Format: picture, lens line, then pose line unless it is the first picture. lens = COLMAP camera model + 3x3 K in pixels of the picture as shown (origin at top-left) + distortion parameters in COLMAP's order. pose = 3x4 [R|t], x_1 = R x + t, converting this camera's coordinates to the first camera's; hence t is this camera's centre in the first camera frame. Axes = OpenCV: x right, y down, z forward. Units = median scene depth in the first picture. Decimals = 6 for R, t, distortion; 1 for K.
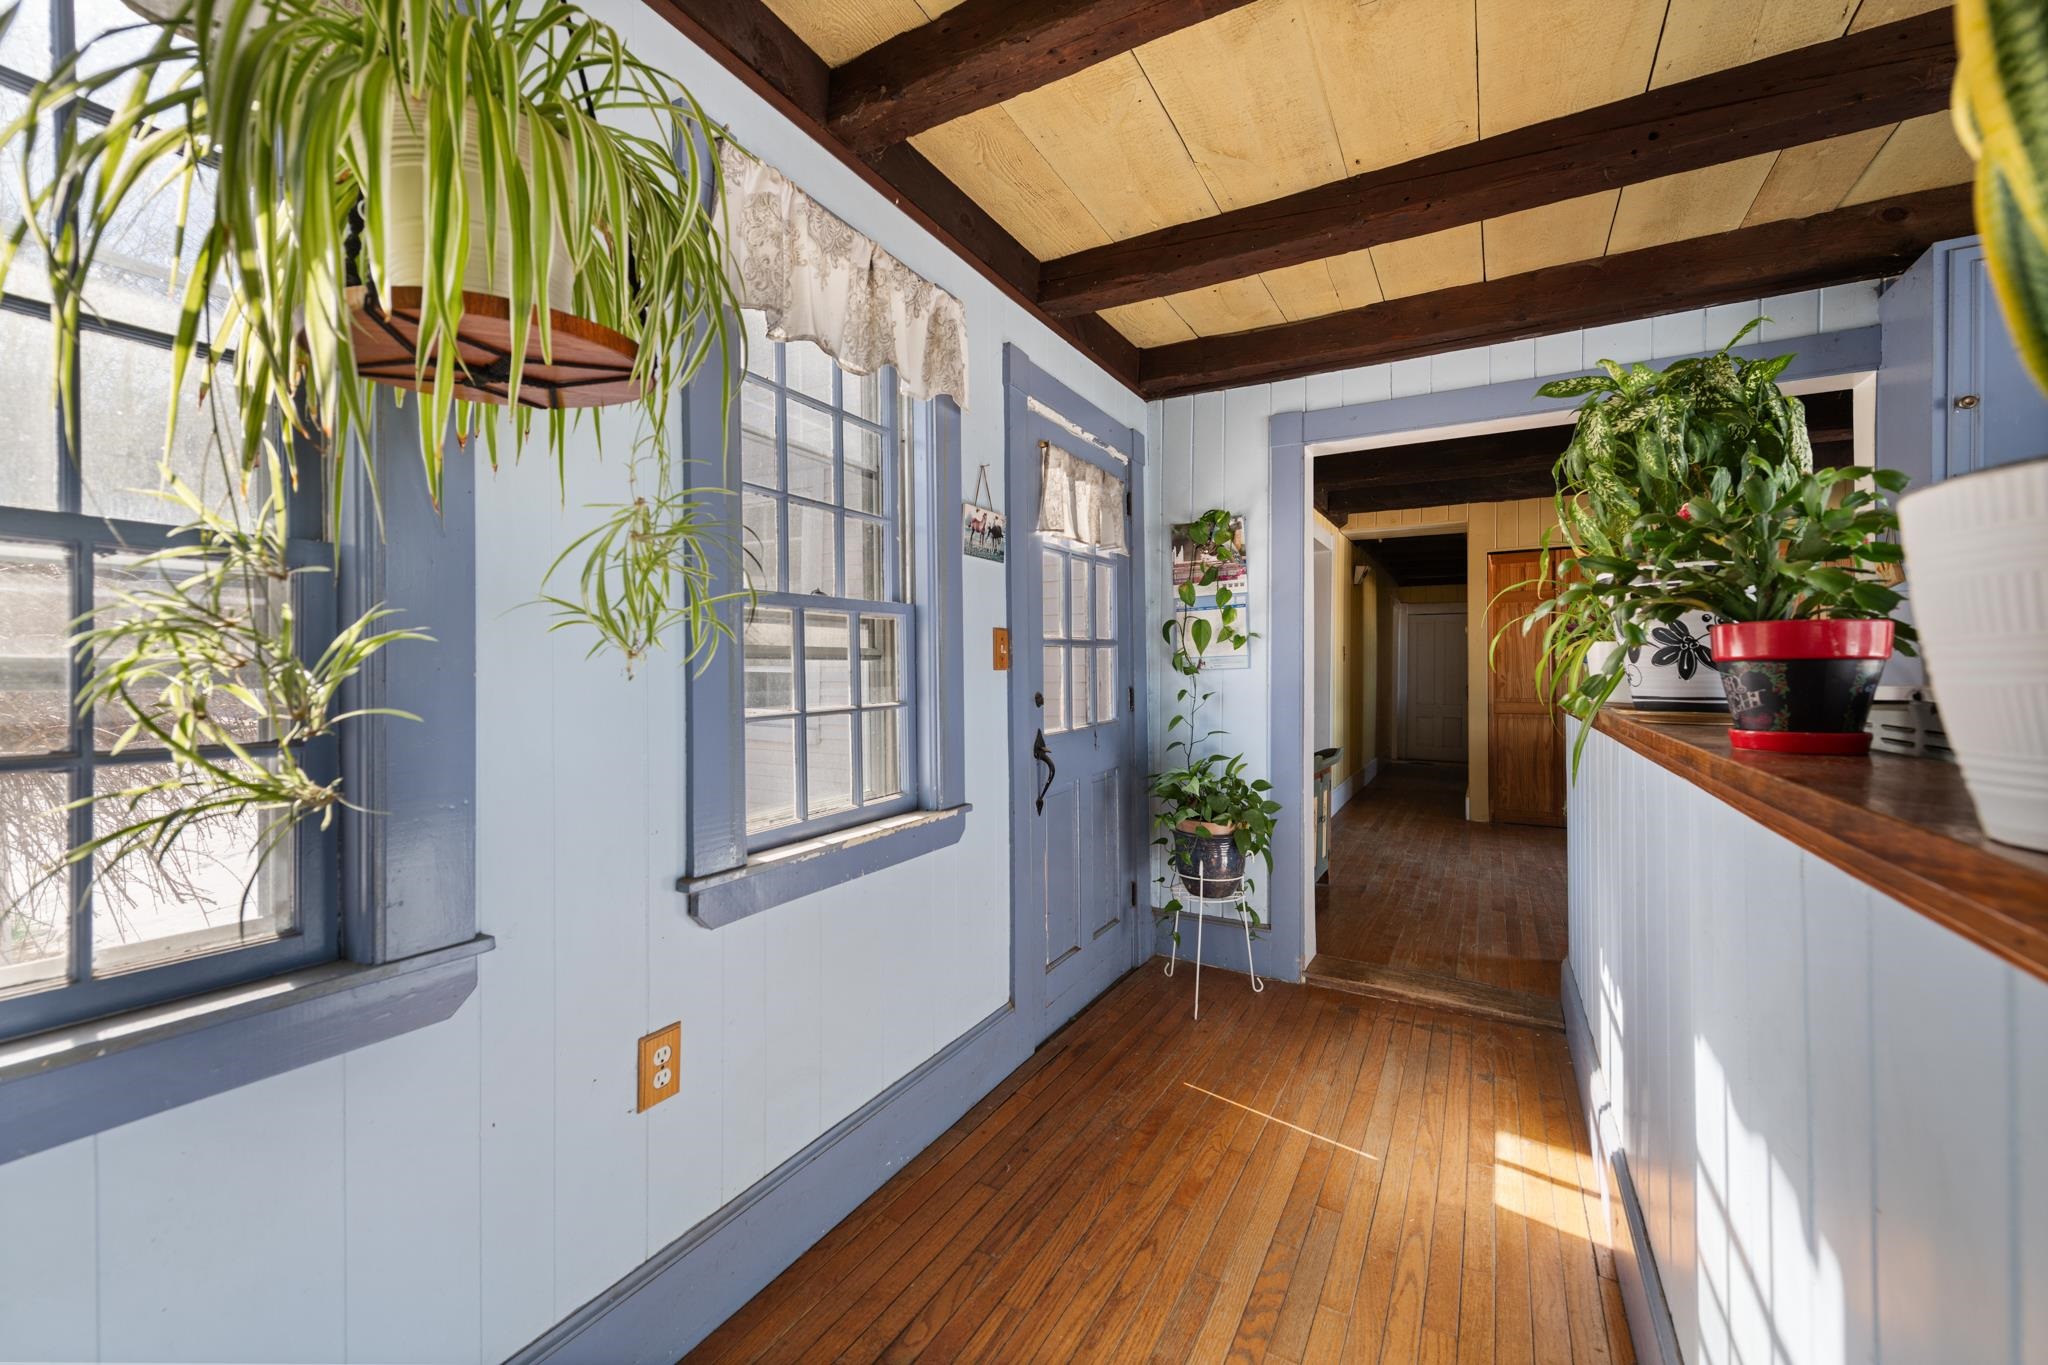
lens RADIAL K [[809.8, 0, 1038.3], [0, 809.8, 679.5], [0, 0, 1]] dist [0.018877, 0.000001]
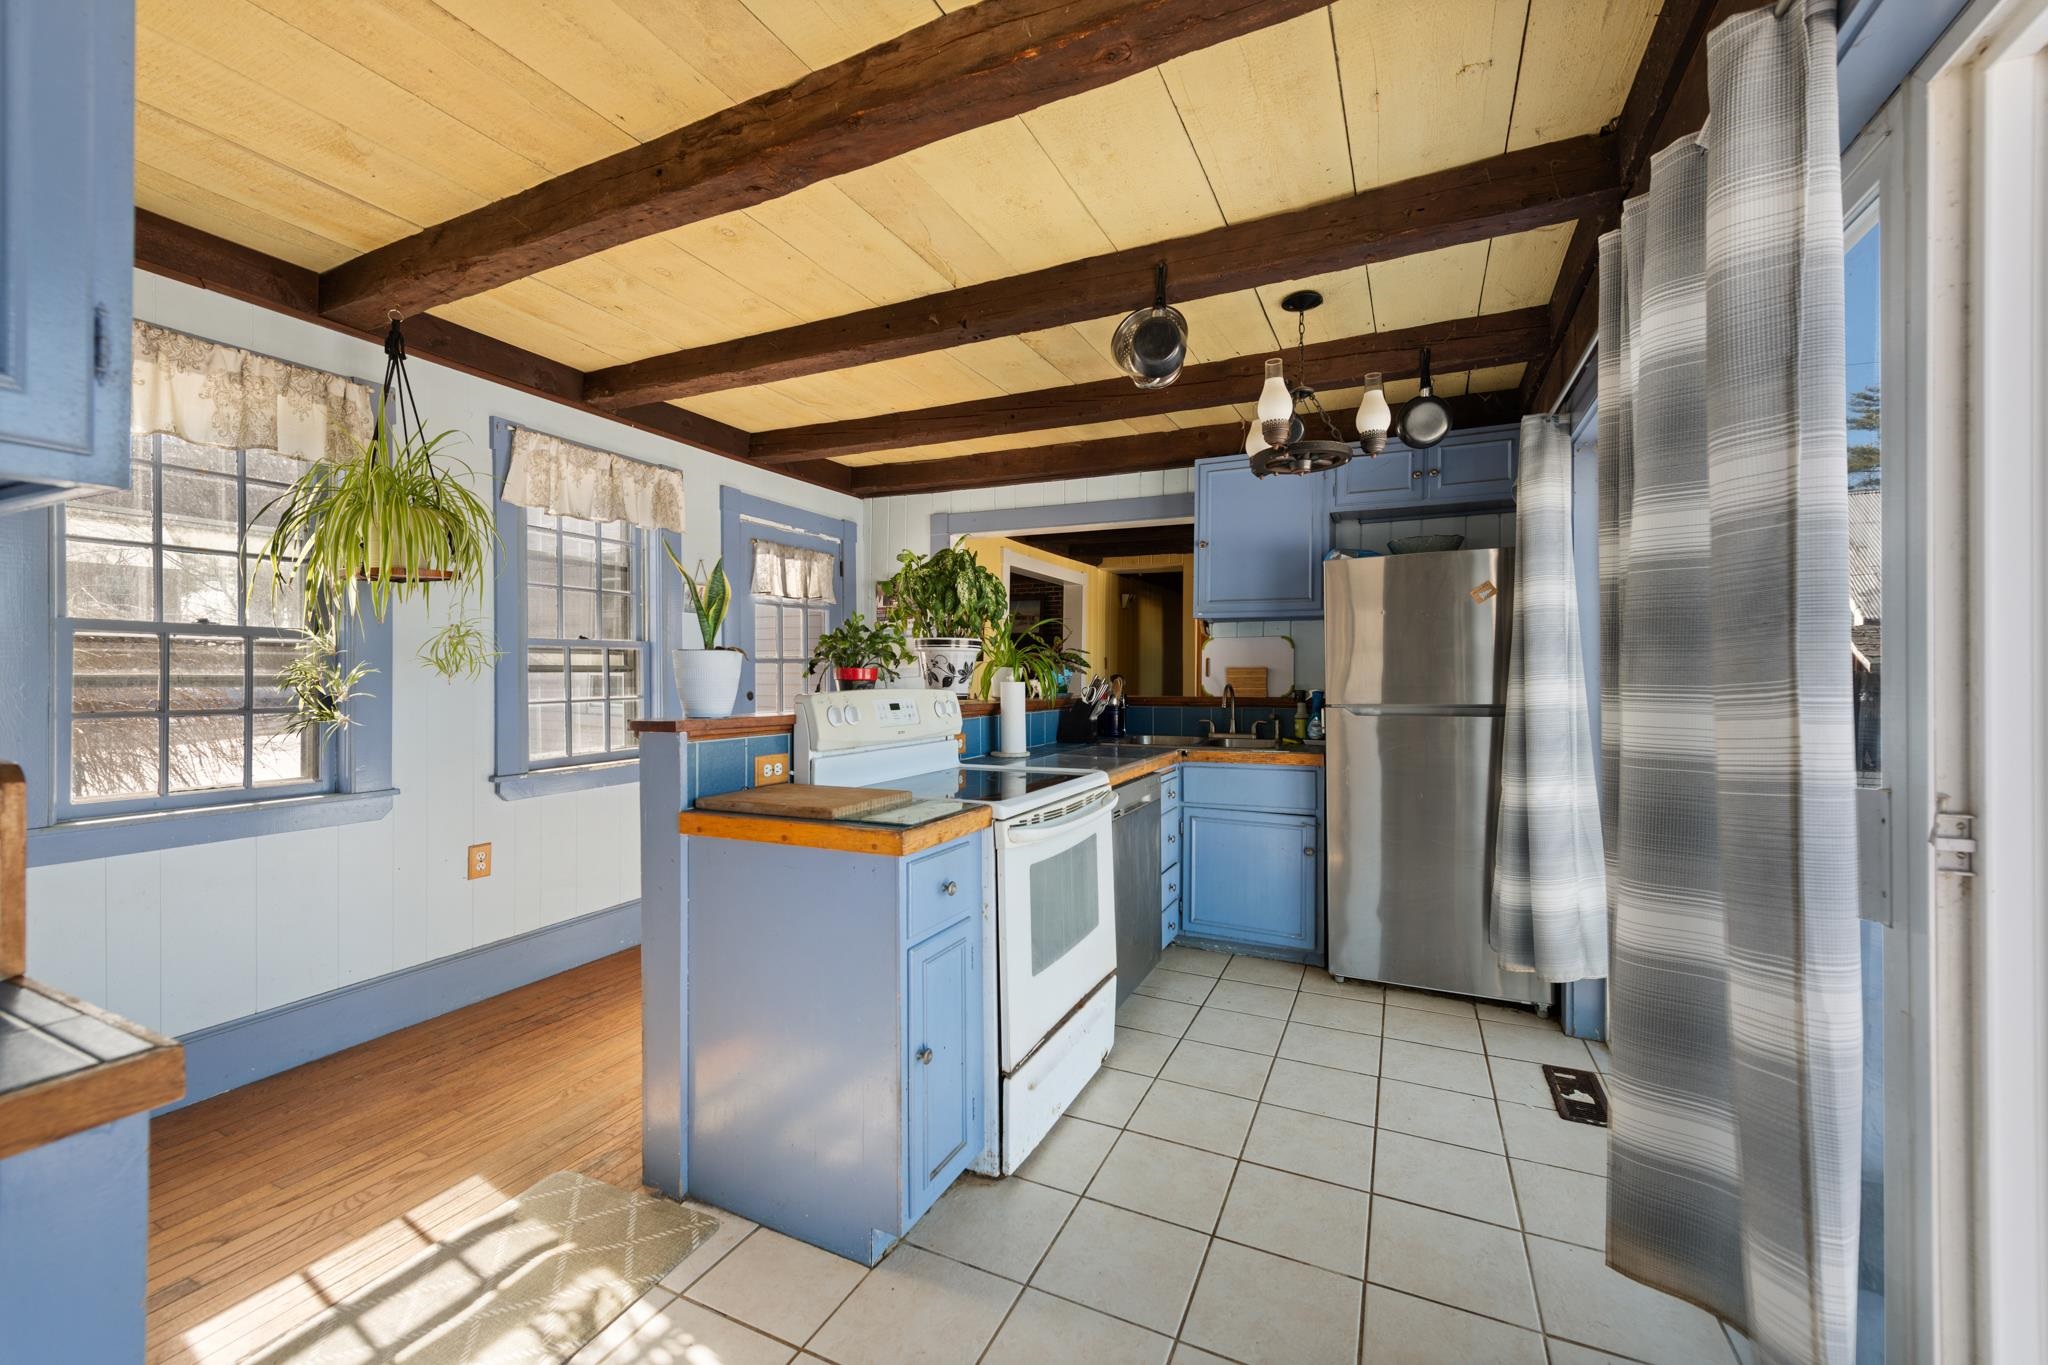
lens RADIAL K [[809.8, 0, 1038.3], [0, 809.8, 679.5], [0, 0, 1]] dist [0.018877, 0.000001]
pose [[0.996963, 0.004611, 0.077745, 0.602069], [-0.004332, 0.999984, -0.003757, -0.005518], [-0.077761, 0.003409, 0.996966, -0.914845]]
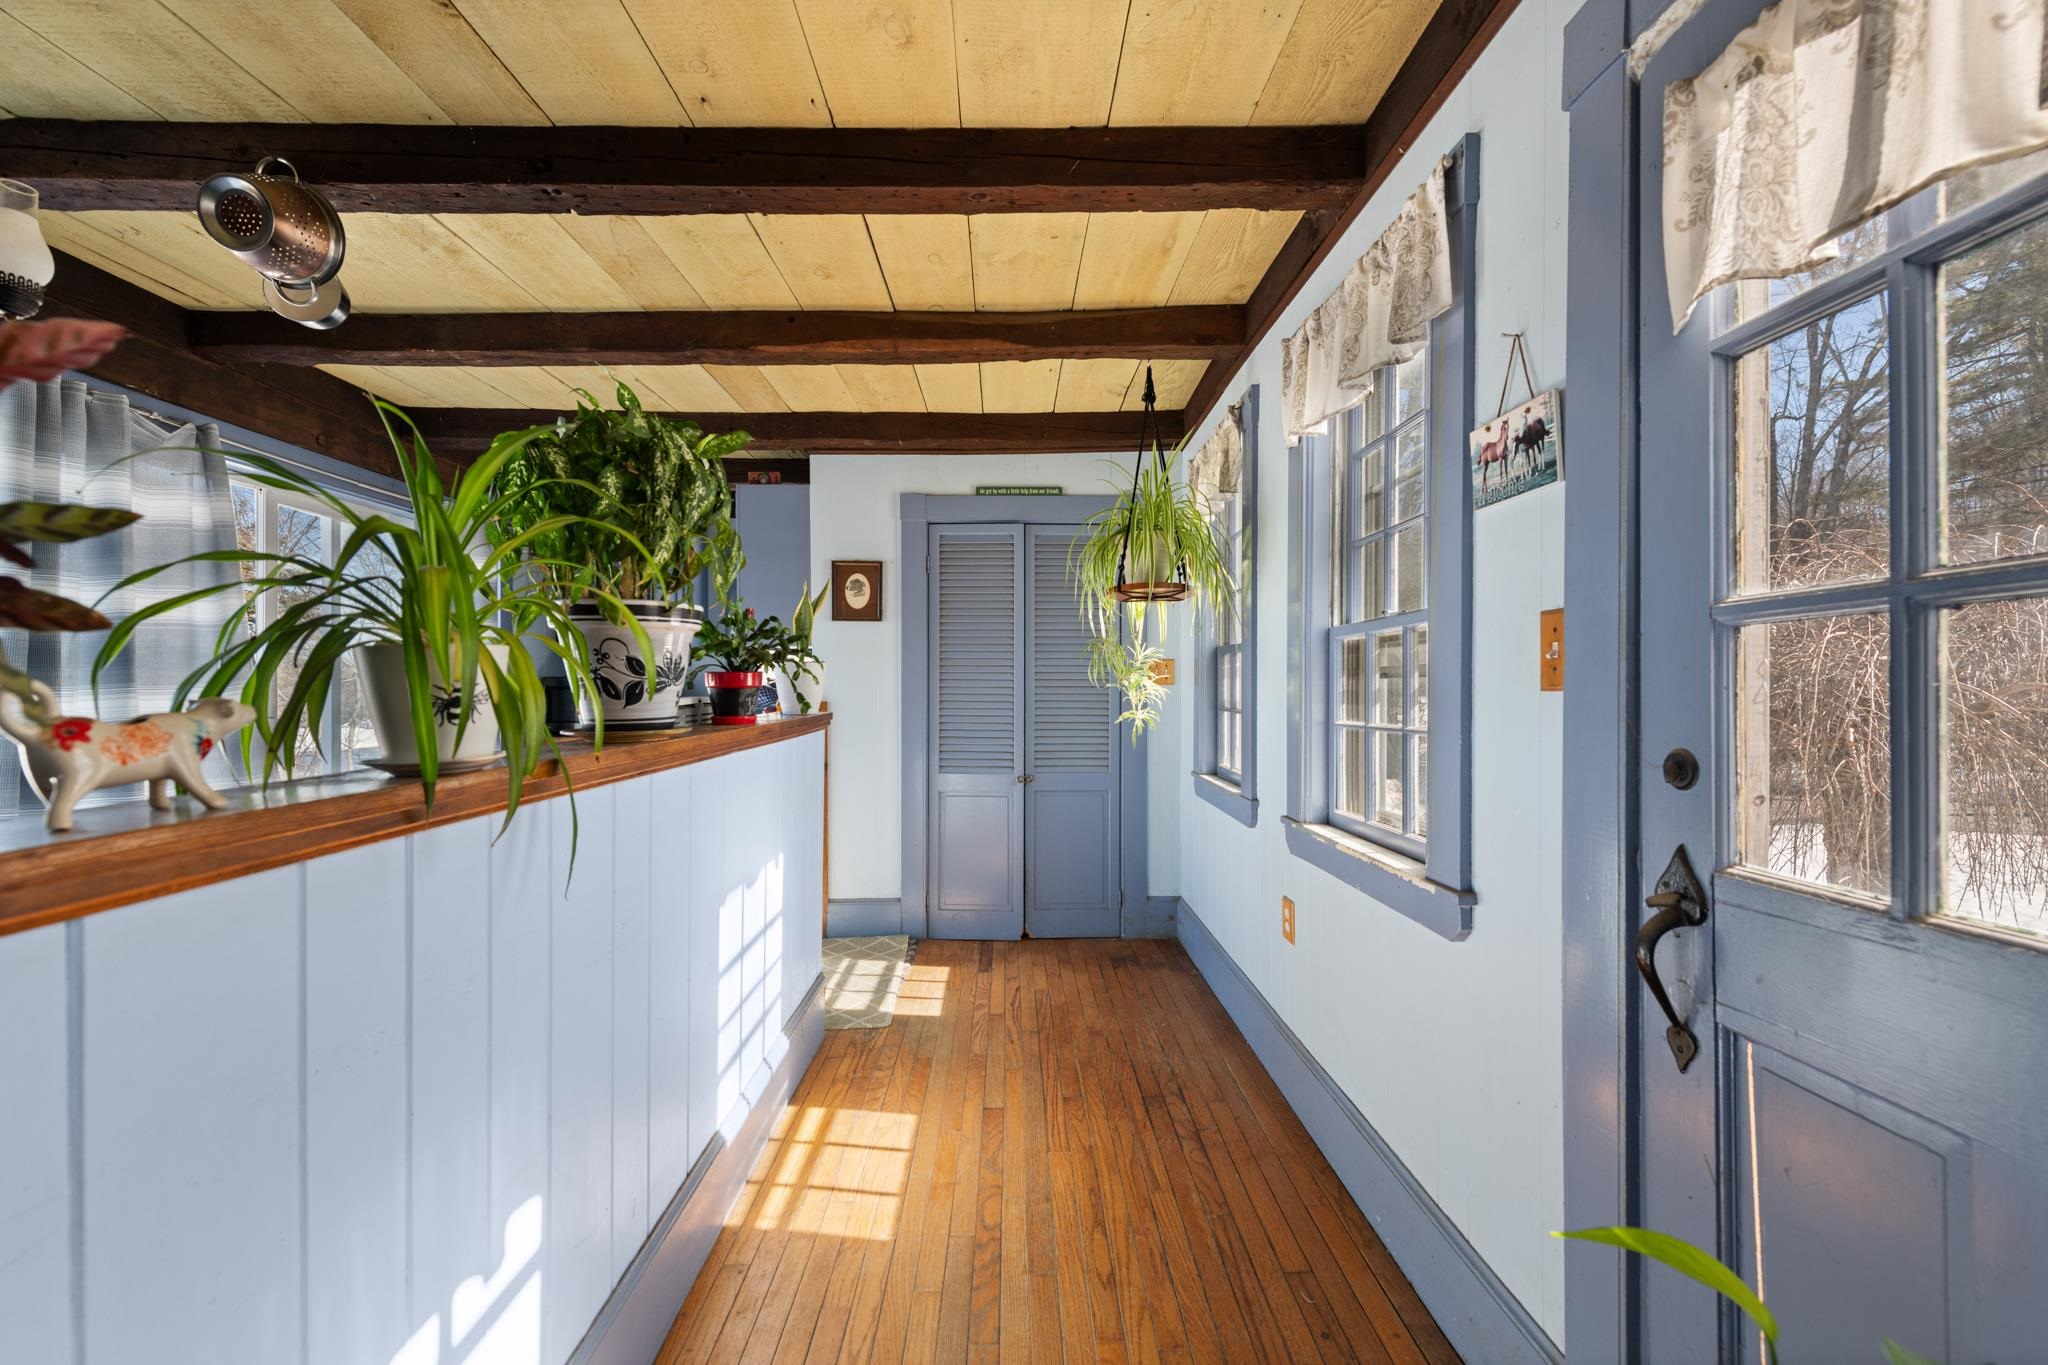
lens RADIAL K [[818.3, 0, 1024.0], [0, 818.3, 682.5], [0, 0, 1]] dist [0.020508, -0.013412]
pose [[-0.864853, 0.005724, -0.501993, 0.617405], [0.001099, 0.999954, 0.009508, -0.026944], [0.502024, 0.007672, -0.864820, 1.558065]]
